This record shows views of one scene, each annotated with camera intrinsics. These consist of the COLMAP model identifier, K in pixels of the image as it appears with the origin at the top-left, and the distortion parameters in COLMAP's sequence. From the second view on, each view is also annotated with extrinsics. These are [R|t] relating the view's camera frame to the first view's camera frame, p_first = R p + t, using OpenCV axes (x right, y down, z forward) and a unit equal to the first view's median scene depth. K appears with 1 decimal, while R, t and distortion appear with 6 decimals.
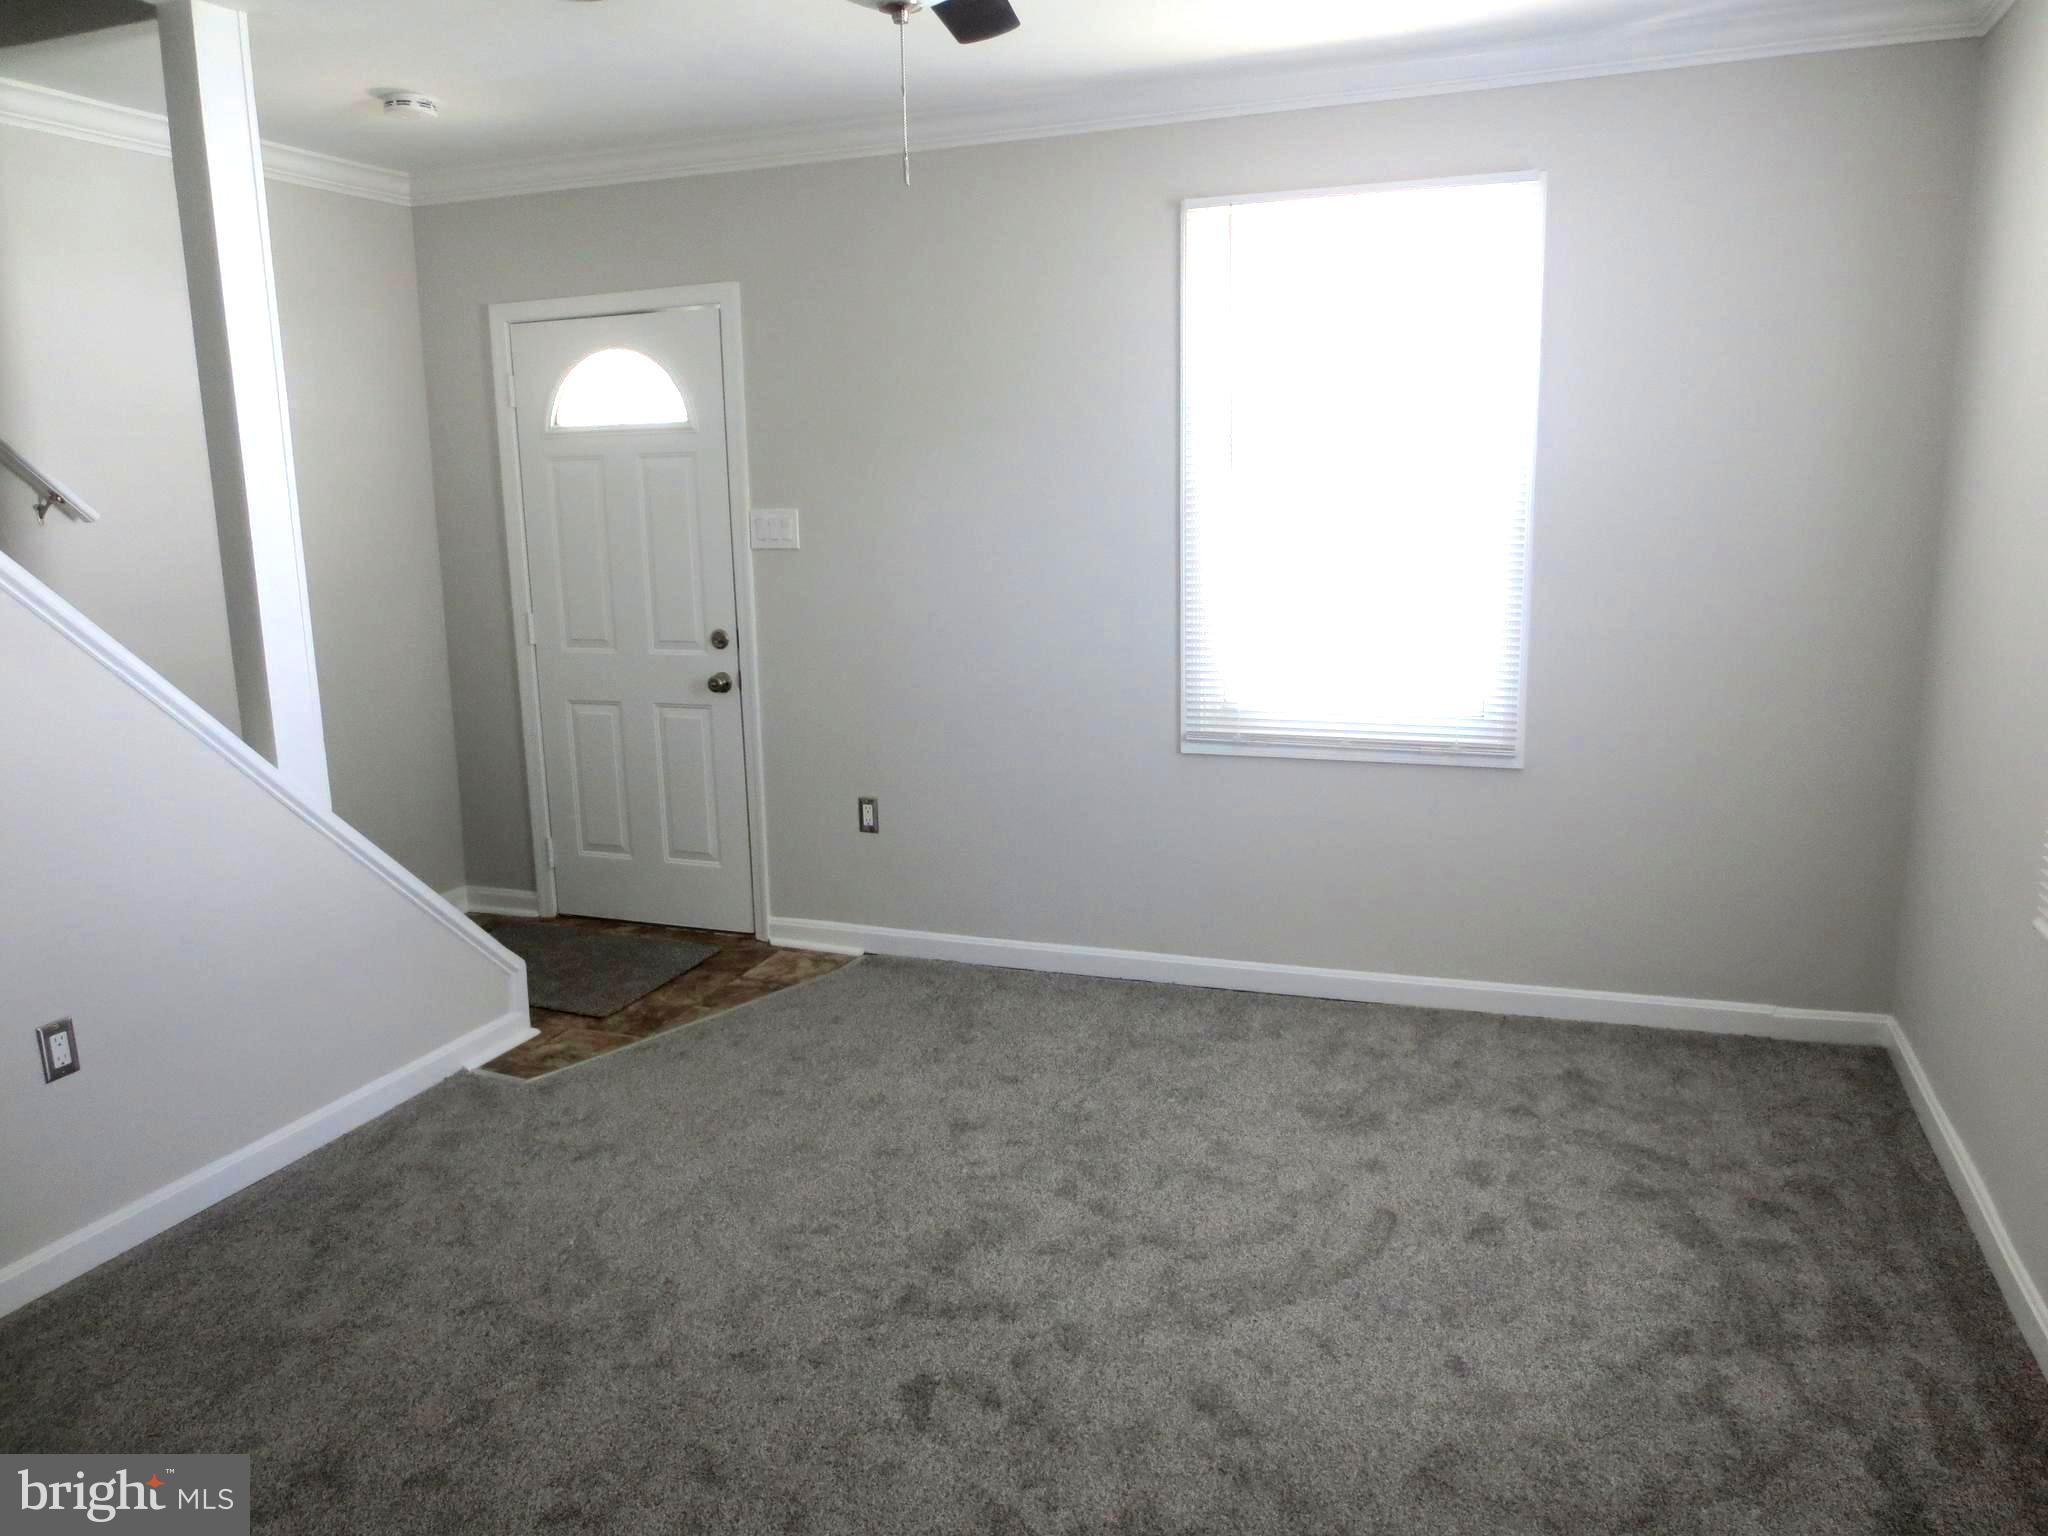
lens RADIAL K [[1464.1, 0, 1024.0], [0, 1464.1, 768.0], [0, 0, 1]] dist [-0.025352, 0.010811]
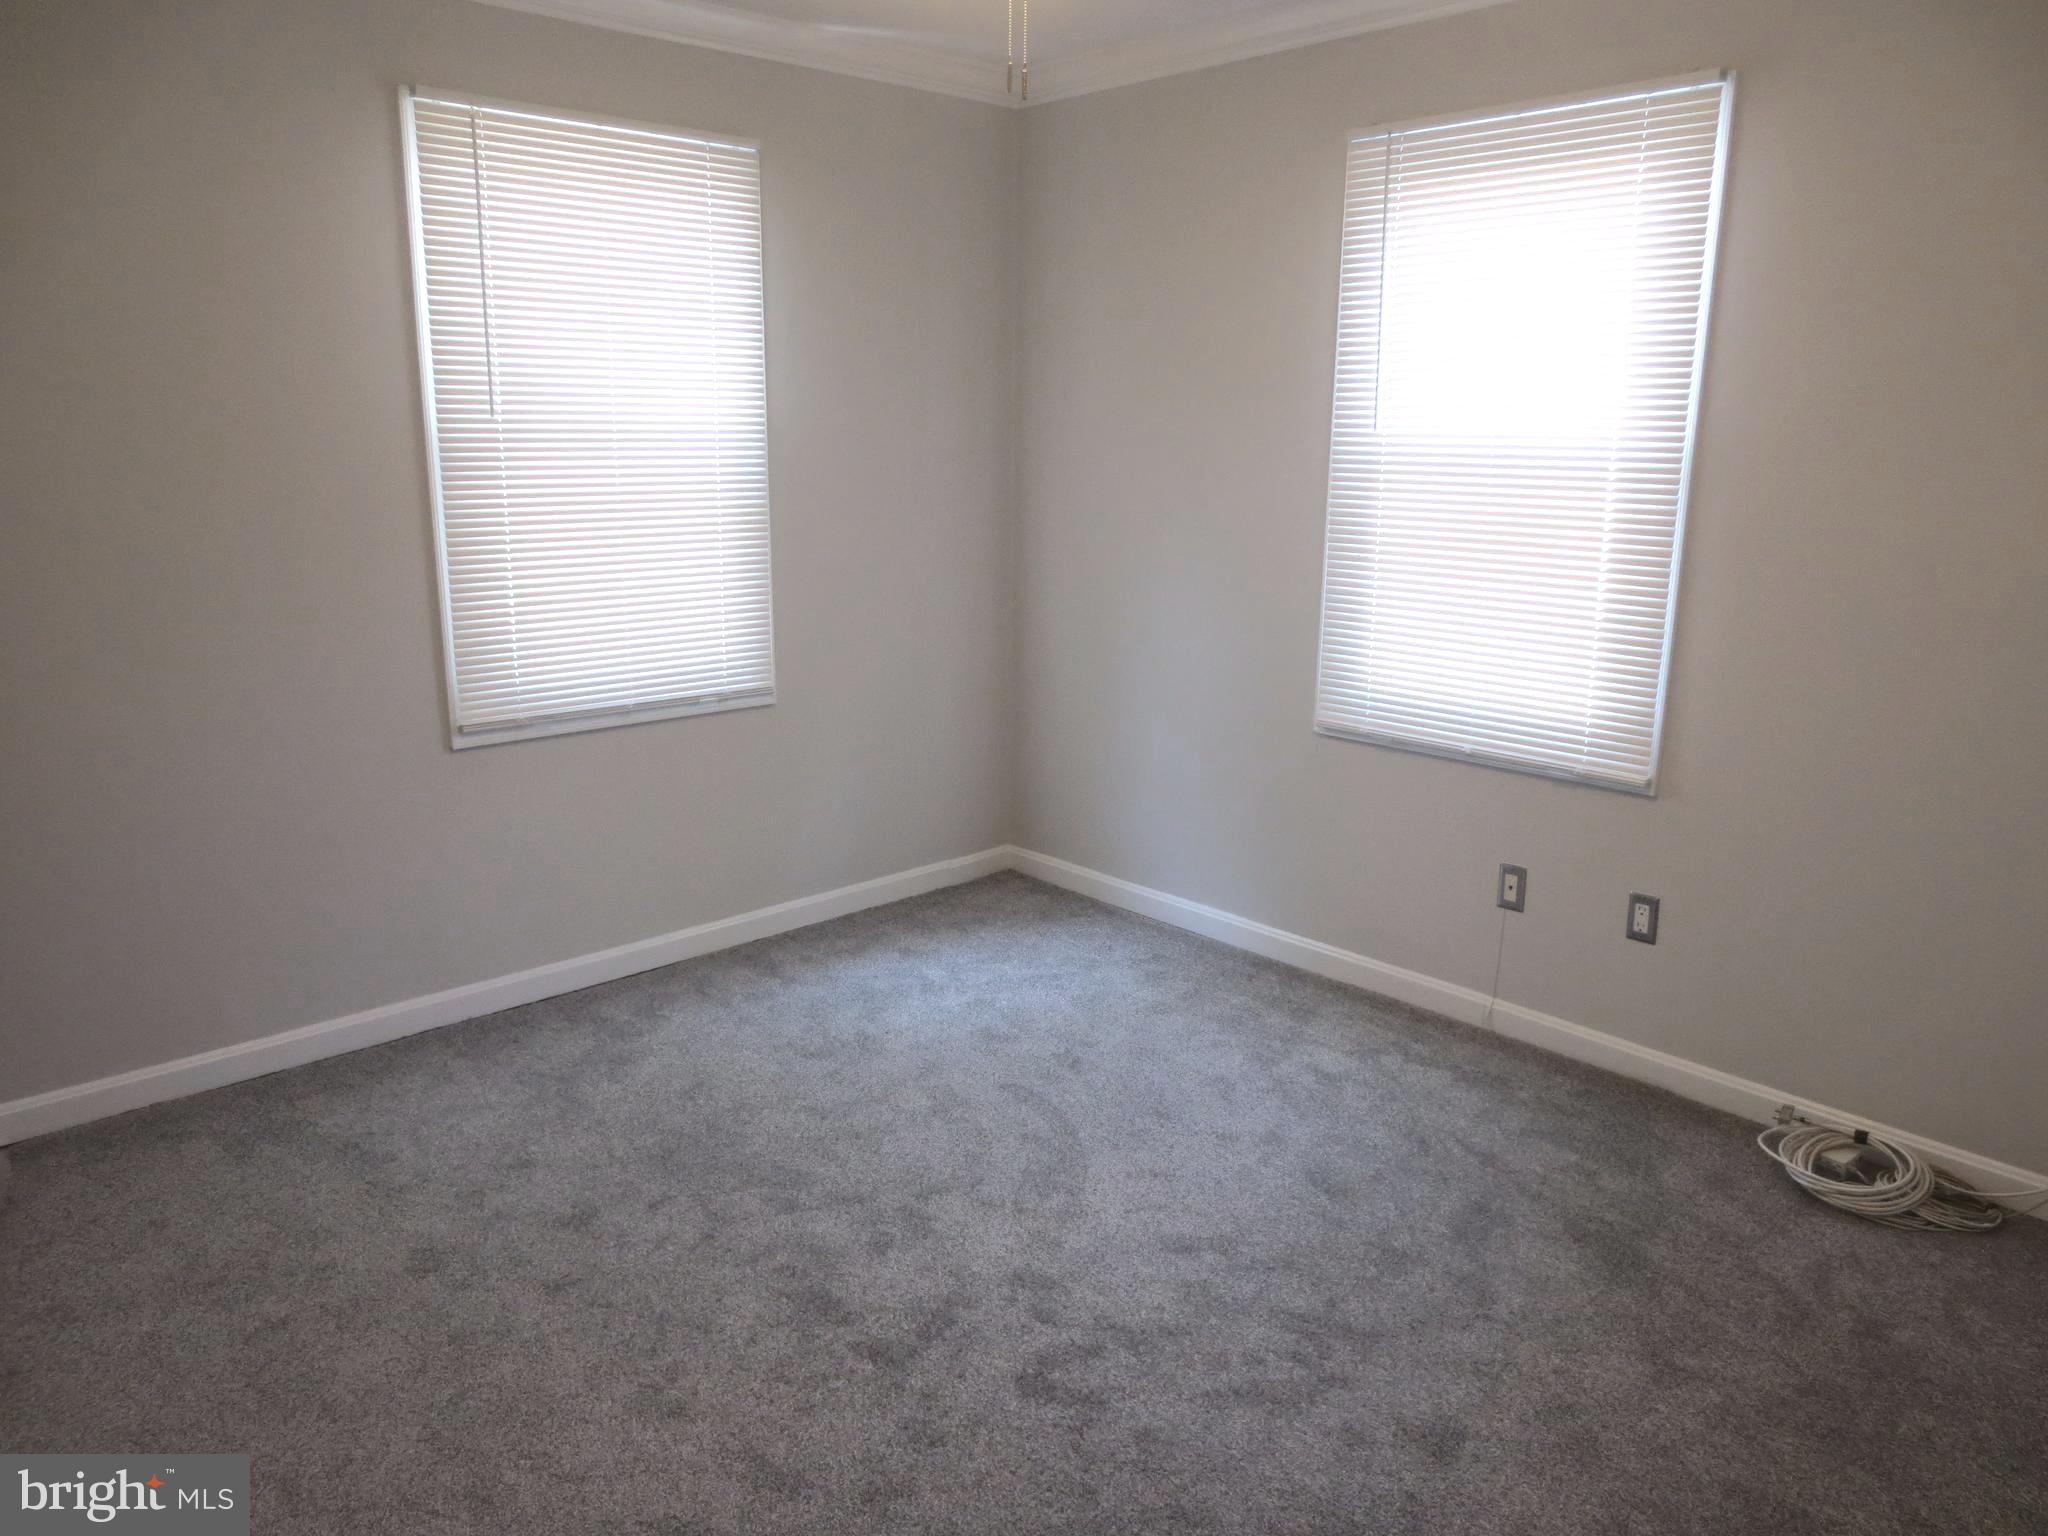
lens RADIAL K [[1442.2, 0, 1071.3], [0, 1442.2, 777.3], [0, 0, 1]] dist [-0.025784, 0.006449]
pose [[0.421840, -0.182003, 0.888215, -0.631061], [0.150909, 0.980074, 0.129154, -0.062461], [-0.894023, 0.079557, 0.440900, 0.411489]]
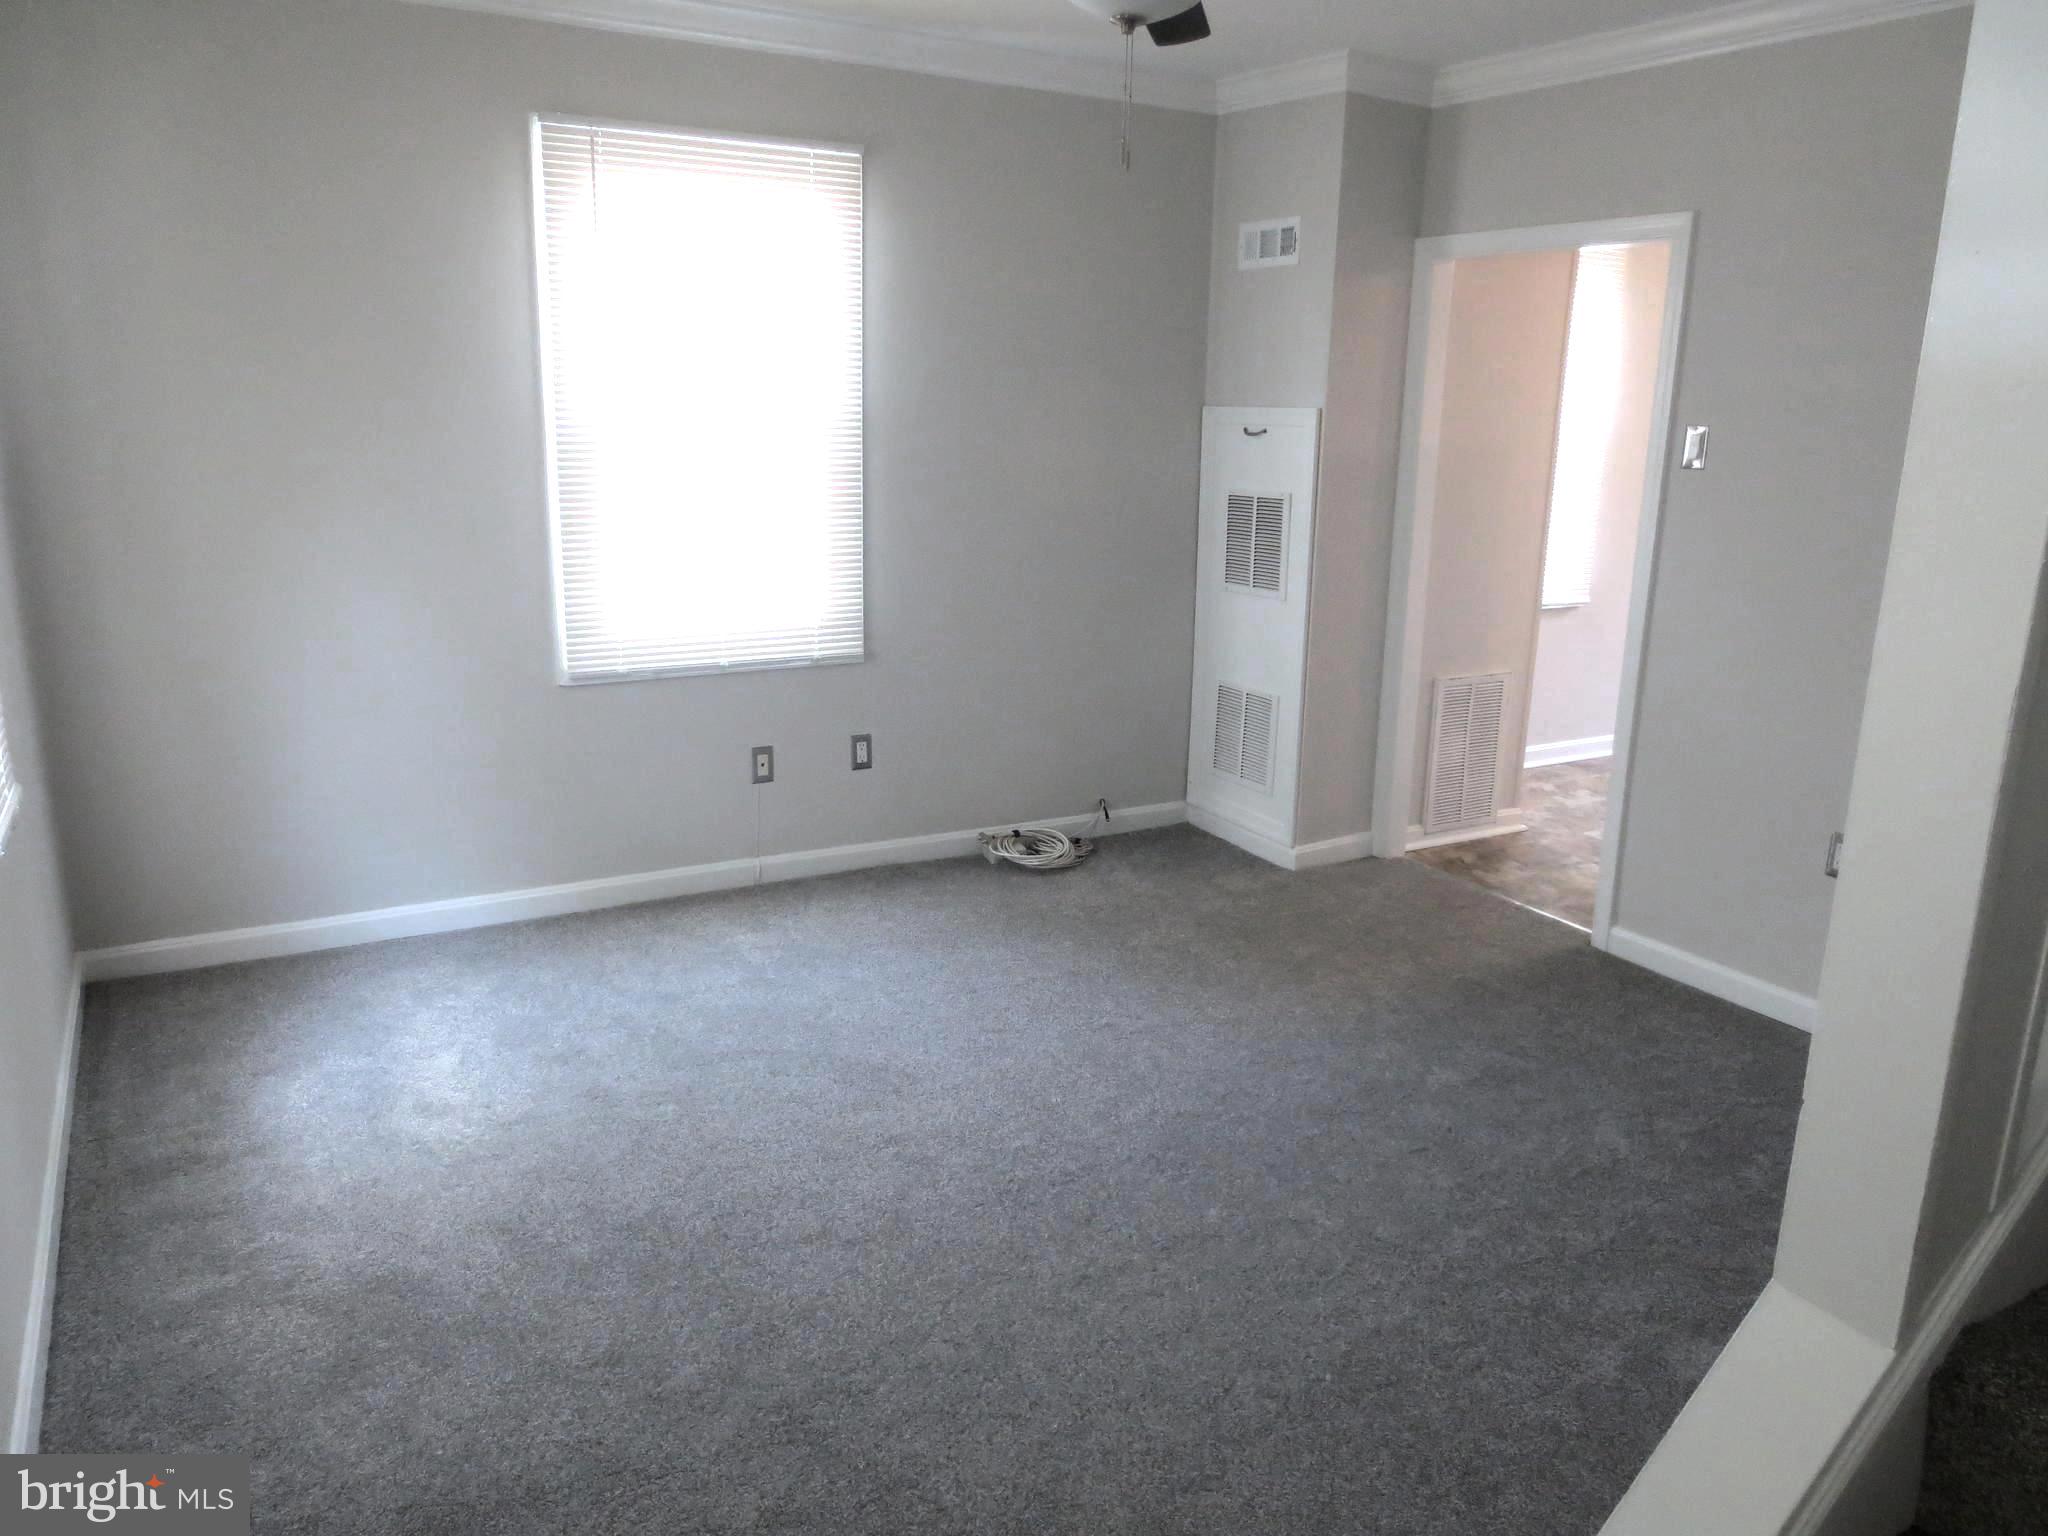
lens RADIAL K [[1464.1, 0, 1024.0], [0, 1464.1, 768.0], [0, 0, 1]] dist [-0.025352, 0.010811]
pose [[-0.770962, -0.151858, 0.618512, -0.584306], [0.121715, 0.918125, 0.377135, -0.283001], [-0.625142, 0.366039, -0.689356, 1.420888]]
